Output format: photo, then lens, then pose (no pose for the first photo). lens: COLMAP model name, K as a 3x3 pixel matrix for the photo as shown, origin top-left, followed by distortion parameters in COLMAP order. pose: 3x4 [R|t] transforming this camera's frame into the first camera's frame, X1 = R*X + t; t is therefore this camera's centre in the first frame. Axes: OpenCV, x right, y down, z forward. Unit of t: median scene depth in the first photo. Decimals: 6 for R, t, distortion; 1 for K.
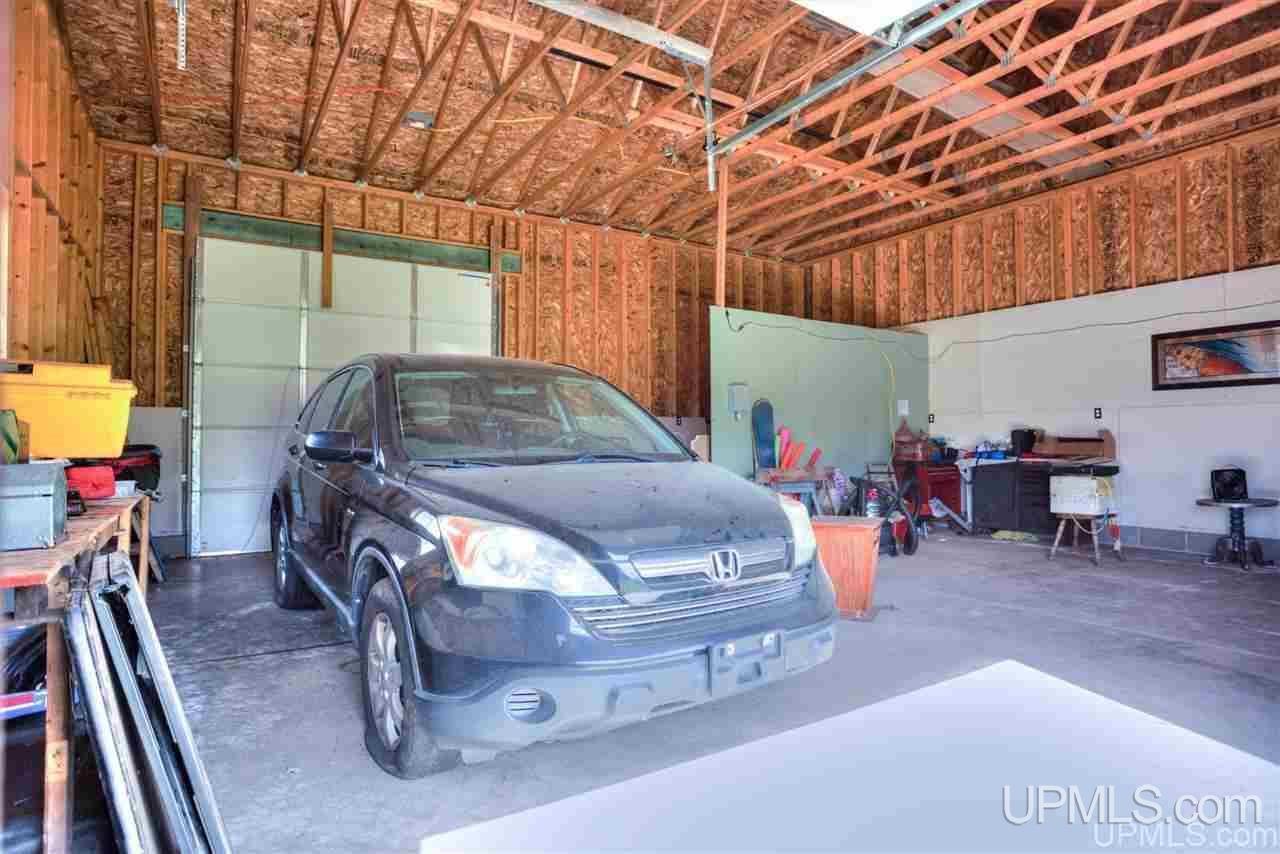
lens RADIAL K [[701.7, 0, 639.2], [0, 701.7, 426.3], [0, 0, 1]] dist [-0.065336, 0.039379]
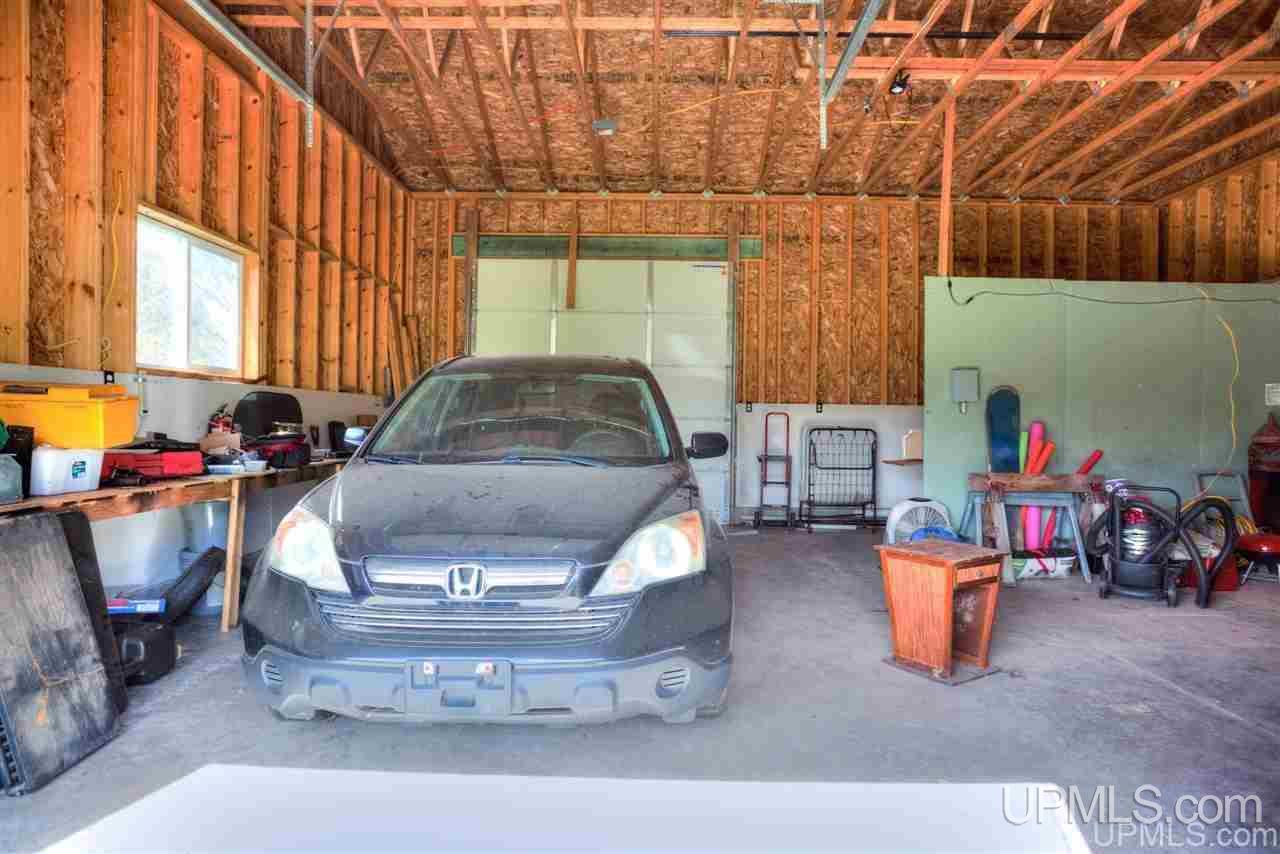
lens RADIAL K [[701.7, 0, 639.2], [0, 701.7, 426.3], [0, 0, 1]] dist [-0.065336, 0.039379]
pose [[0.836346, 0.020107, -0.547833, 0.256405], [-0.005394, 0.999581, 0.028454, -0.013080], [0.548175, -0.020842, 0.836104, 0.102548]]
